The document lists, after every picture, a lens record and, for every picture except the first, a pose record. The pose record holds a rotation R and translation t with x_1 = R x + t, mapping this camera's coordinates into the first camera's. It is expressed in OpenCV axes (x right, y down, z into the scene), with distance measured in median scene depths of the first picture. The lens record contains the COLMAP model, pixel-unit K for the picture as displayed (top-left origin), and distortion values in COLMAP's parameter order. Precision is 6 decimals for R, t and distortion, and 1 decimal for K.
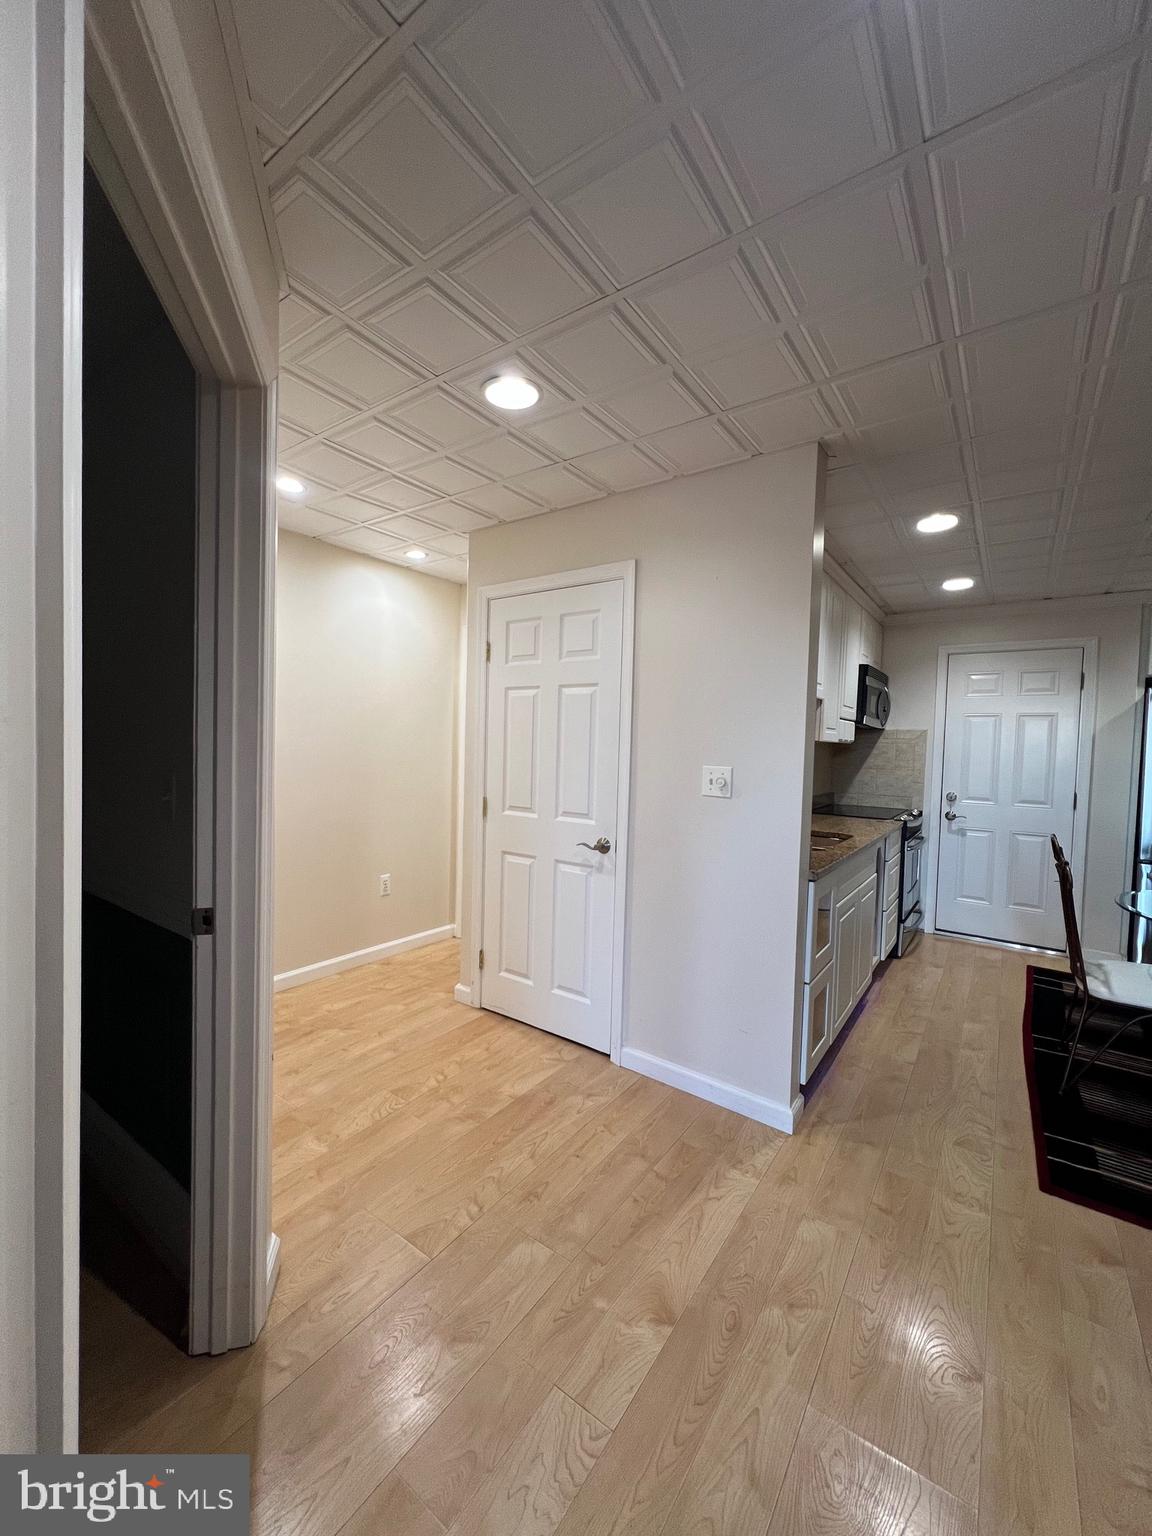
lens RADIAL K [[614.0, 0, 573.4], [0, 614.0, 766.7], [0, 0, 1]] dist [-0.000878, 0.000204]
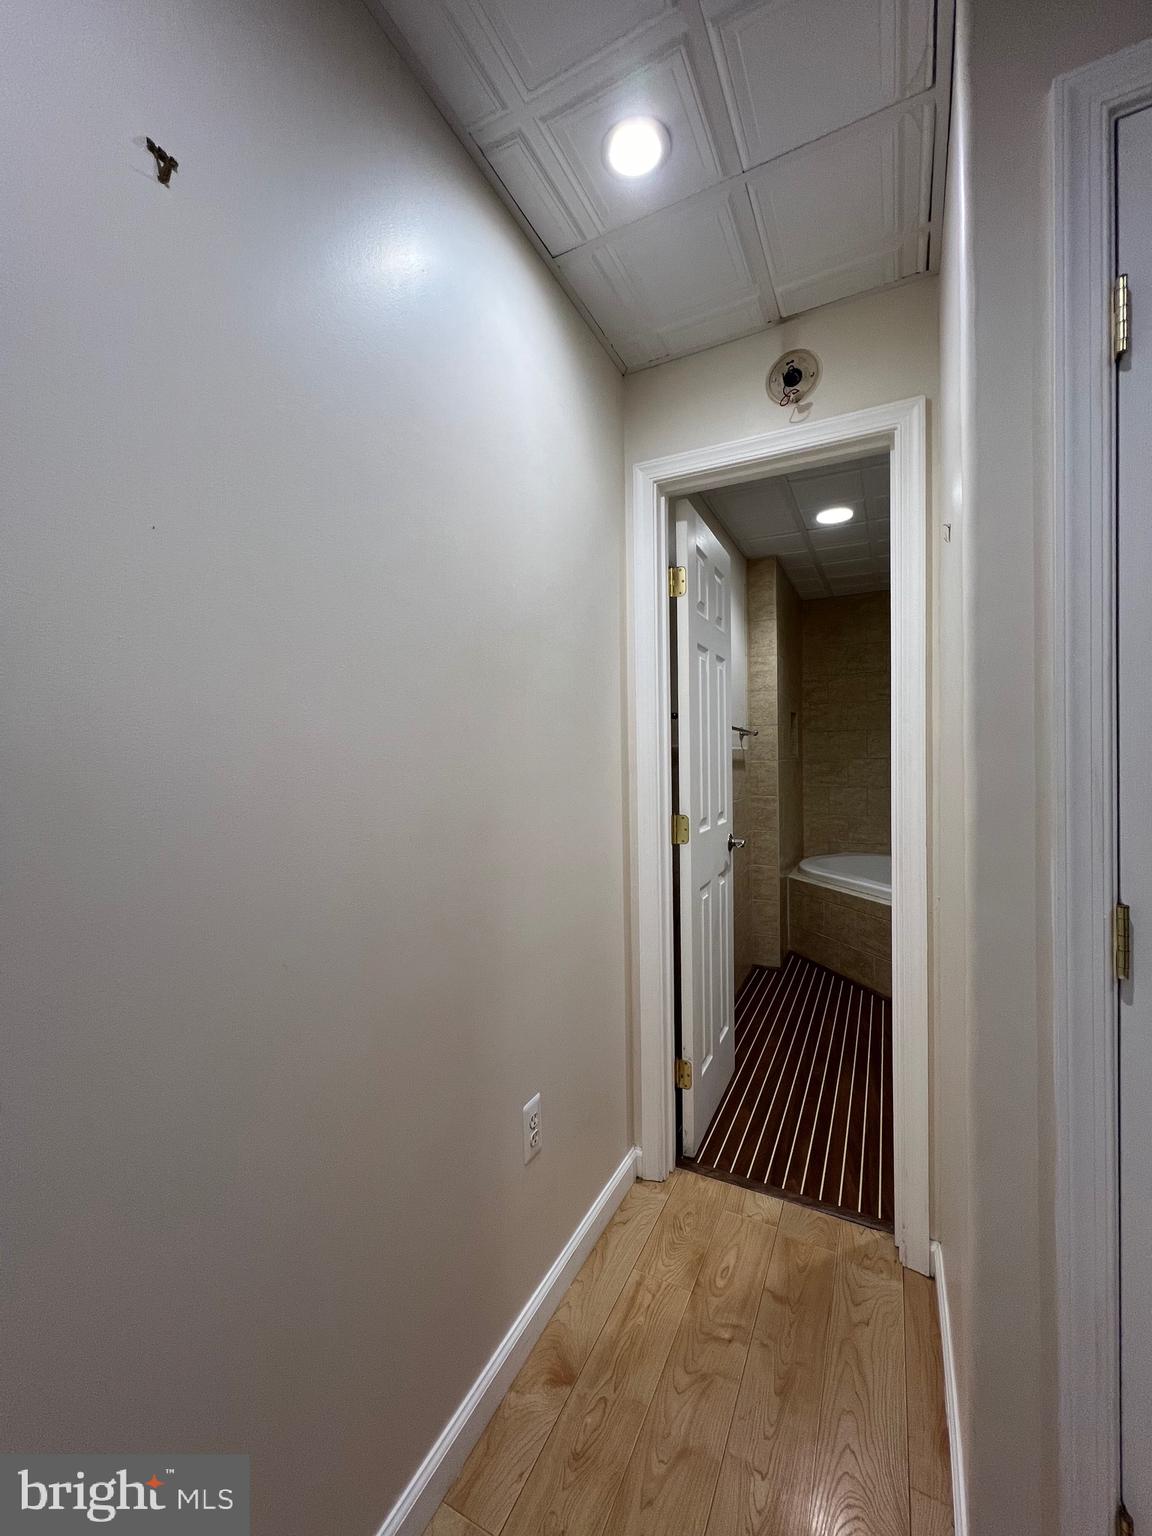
lens RADIAL K [[611.6, 0, 573.9], [0, 611.6, 766.8], [0, 0, 1]] dist [-0.000145, 0.000452]
pose [[0.988617, -0.041915, 0.144498, -0.453325], [0.044704, 0.998871, -0.016103, -0.014553], [-0.143660, 0.022379, 0.989374, 0.890151]]
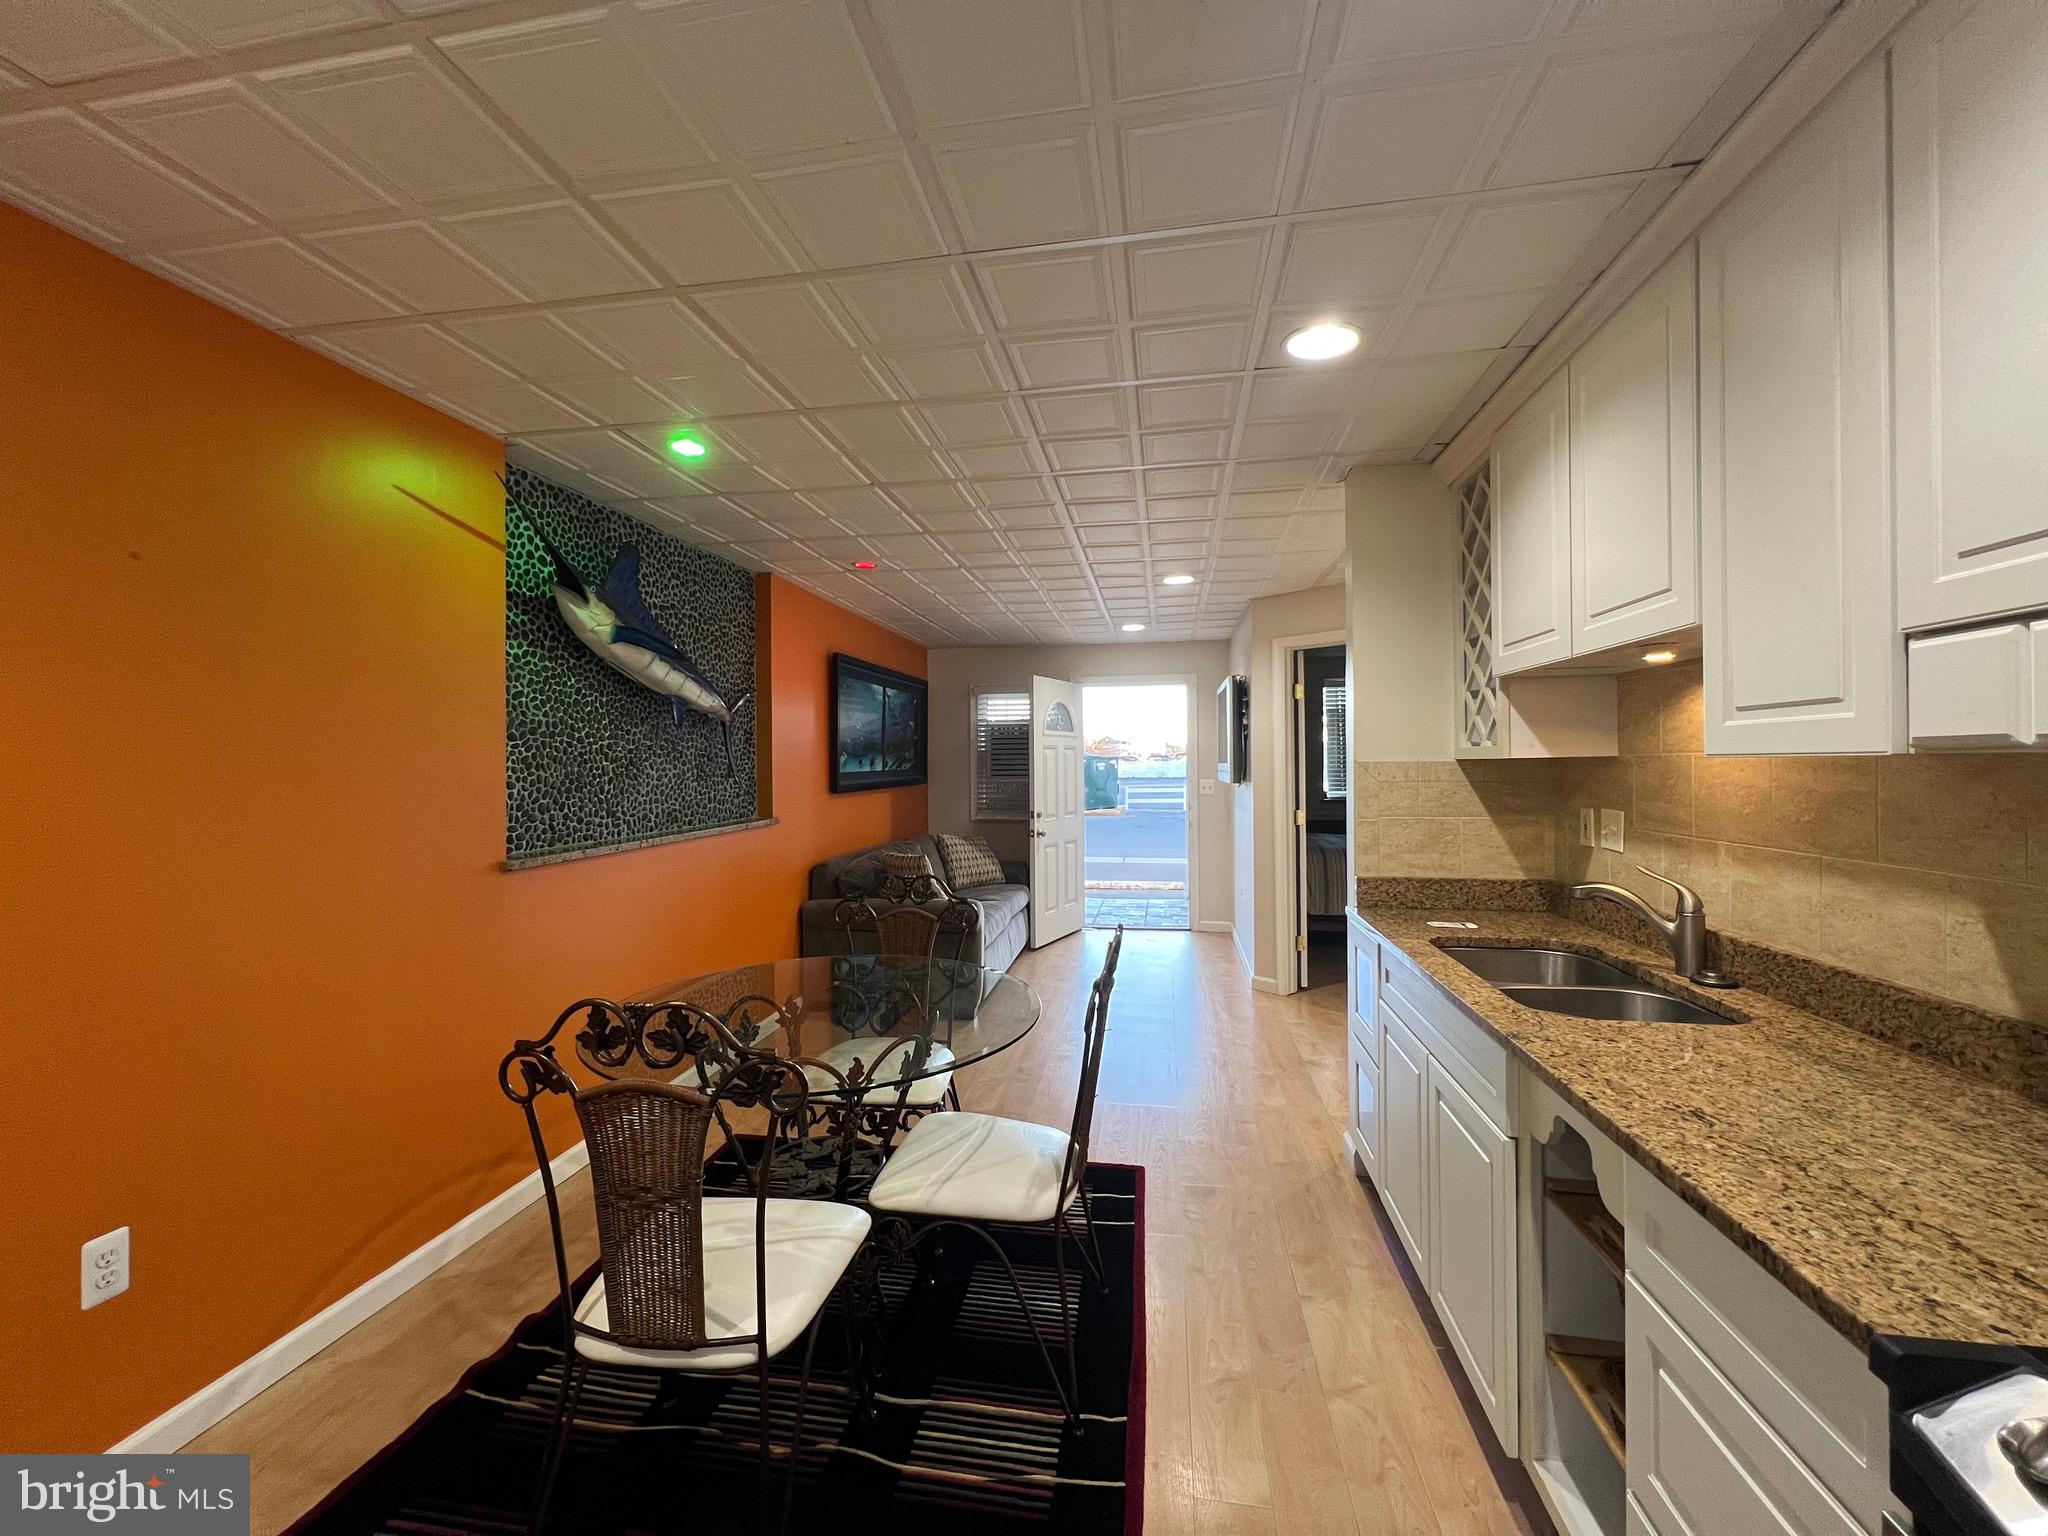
lens RADIAL K [[815.5, 0, 1023.0], [0, 815.5, 764.9], [0, 0, 1]] dist [-0.000145, 0.000452]
pose [[-0.900287, -0.019501, -0.434860, 1.160065], [-0.032040, 0.999255, 0.021521, -0.045680], [0.434116, 0.033307, -0.900241, 1.586845]]
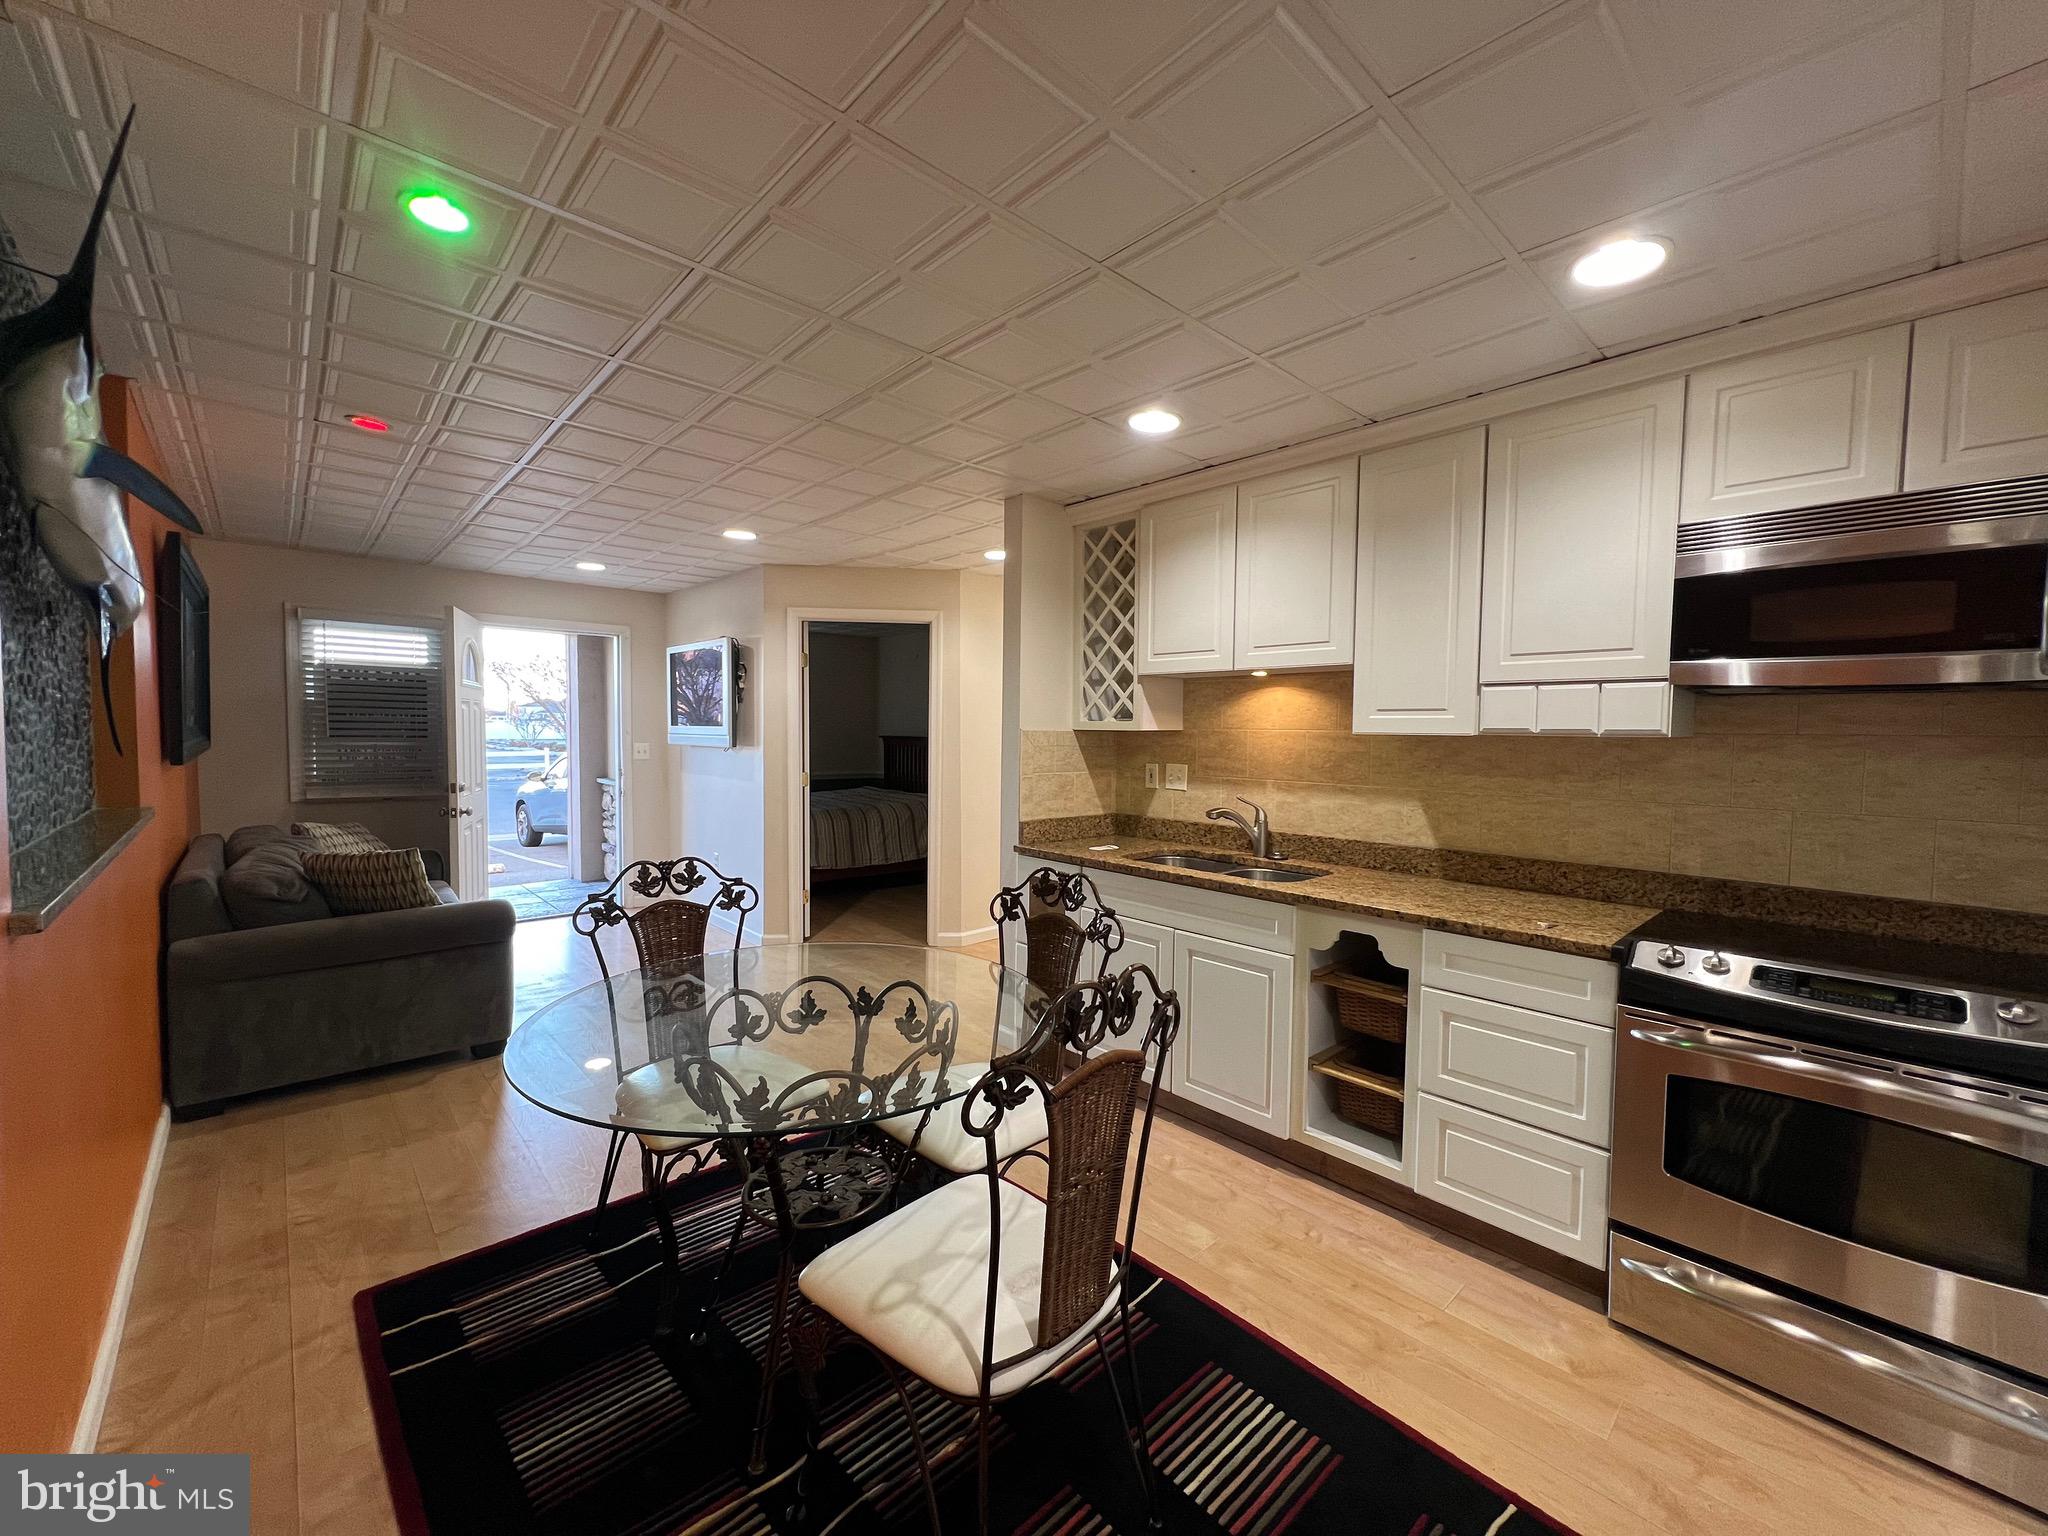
lens RADIAL K [[804.6, 0, 1030.4], [0, 804.6, 771.3], [0, 0, 1]] dist [-0.006697, 0.000259]
pose [[-0.196246, 0.020785, -0.980334, 1.589554], [-0.053825, 0.998040, 0.031936, -0.017301], [0.979076, 0.059034, -0.194743, 1.104513]]
